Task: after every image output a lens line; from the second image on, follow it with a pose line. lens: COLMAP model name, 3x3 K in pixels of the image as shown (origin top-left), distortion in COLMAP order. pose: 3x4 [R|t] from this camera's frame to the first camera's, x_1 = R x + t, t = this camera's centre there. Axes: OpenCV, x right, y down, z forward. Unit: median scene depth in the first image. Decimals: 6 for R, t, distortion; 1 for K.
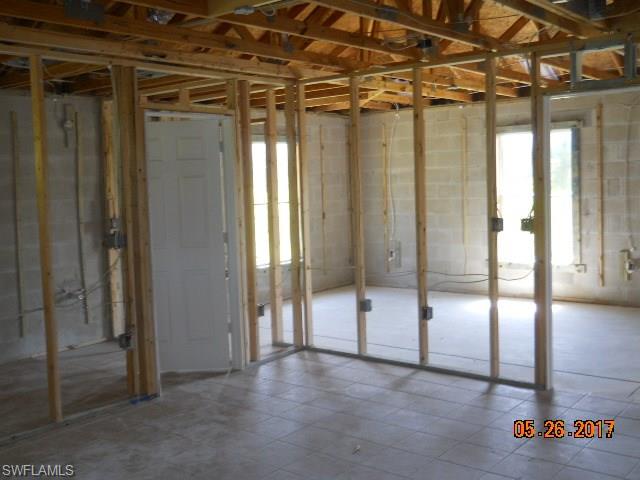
lens RADIAL K [[708.2, 0, 318.6], [0, 708.2, 236.3], [0, 0, 1]] dist [-0.043918, 0.000000]
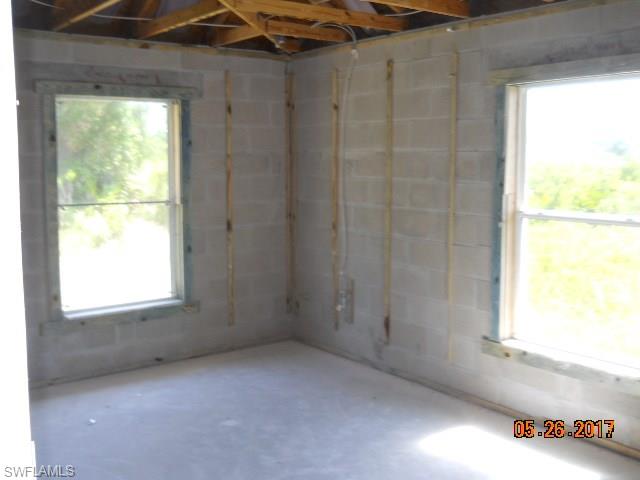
lens RADIAL K [[708.2, 0, 316.2], [0, 708.2, 239.6], [0, 0, 1]] dist [-0.043918, 0.000000]
pose [[0.972368, 0.058318, -0.226054, 0.340319], [-0.049264, 0.997749, 0.045494, -0.077453], [0.228198, -0.033101, 0.973052, 0.714715]]
